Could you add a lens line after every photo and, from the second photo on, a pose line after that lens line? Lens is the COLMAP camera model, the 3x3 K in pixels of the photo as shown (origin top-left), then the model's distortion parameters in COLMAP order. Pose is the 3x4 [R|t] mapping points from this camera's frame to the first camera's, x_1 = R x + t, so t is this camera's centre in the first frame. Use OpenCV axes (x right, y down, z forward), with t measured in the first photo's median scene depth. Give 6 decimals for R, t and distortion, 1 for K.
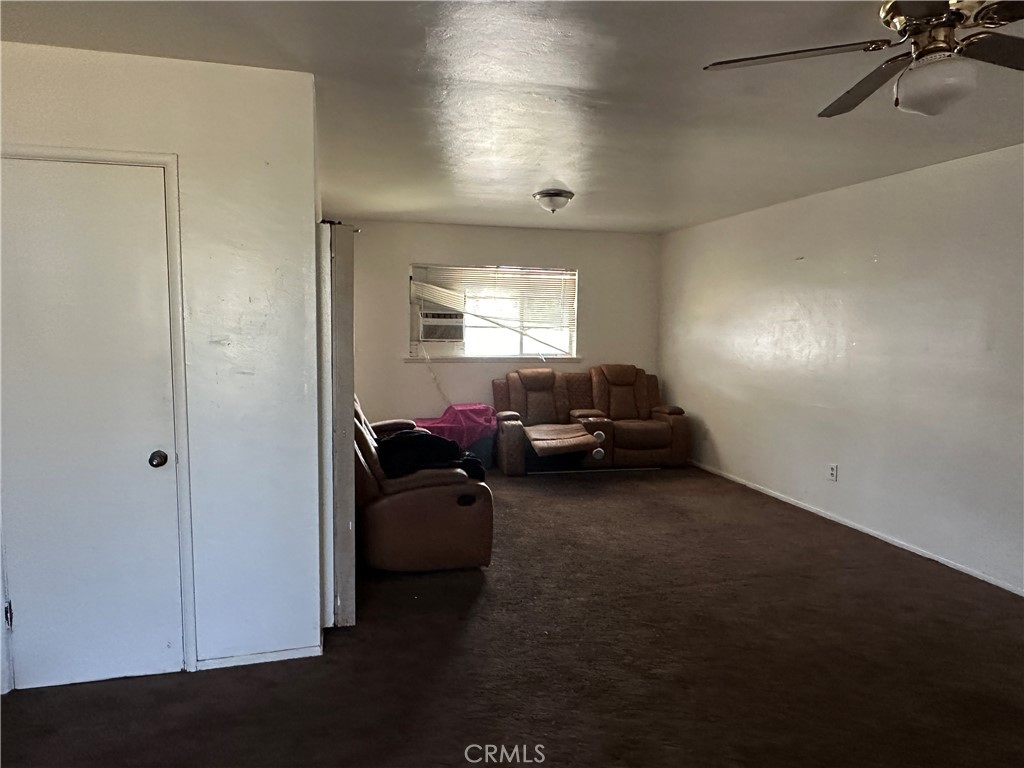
lens RADIAL K [[665.1, 0, 512.7], [0, 665.1, 383.5], [0, 0, 1]] dist [0.005677, 0.003682]
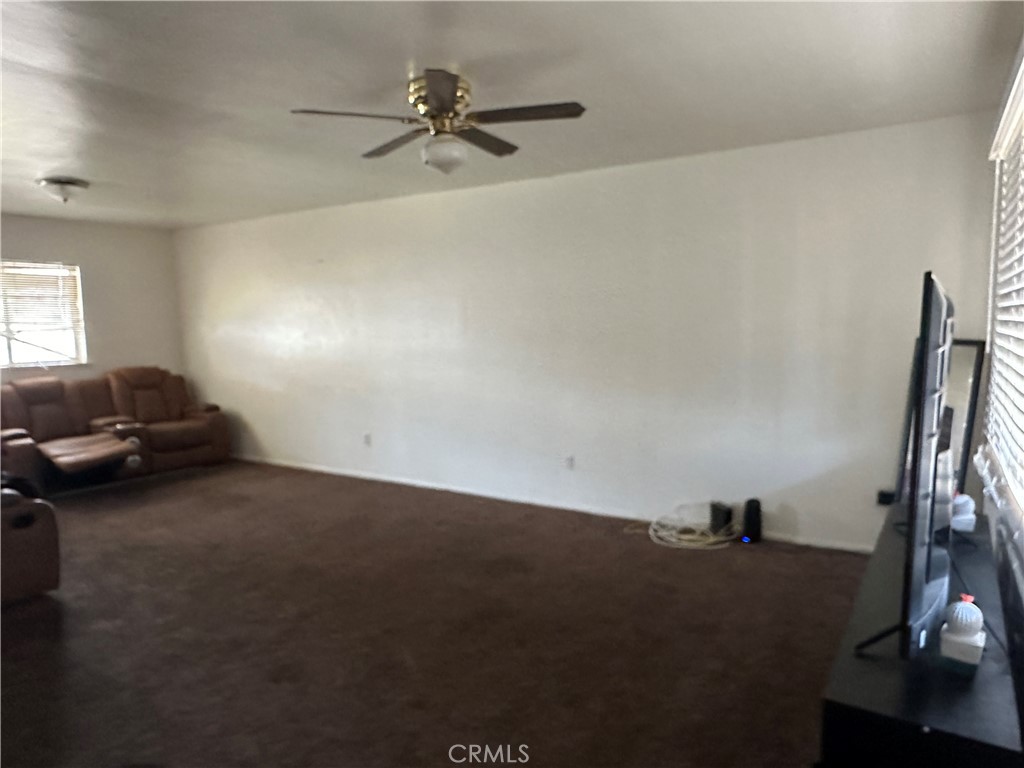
lens RADIAL K [[665.1, 0, 511.4], [0, 665.1, 384.1], [0, 0, 1]] dist [0.005677, 0.003682]
pose [[0.740503, -0.093326, 0.665541, -0.094572], [0.091124, 0.995108, 0.038152, 0.009260], [-0.665846, 0.032395, 0.745385, -0.063940]]
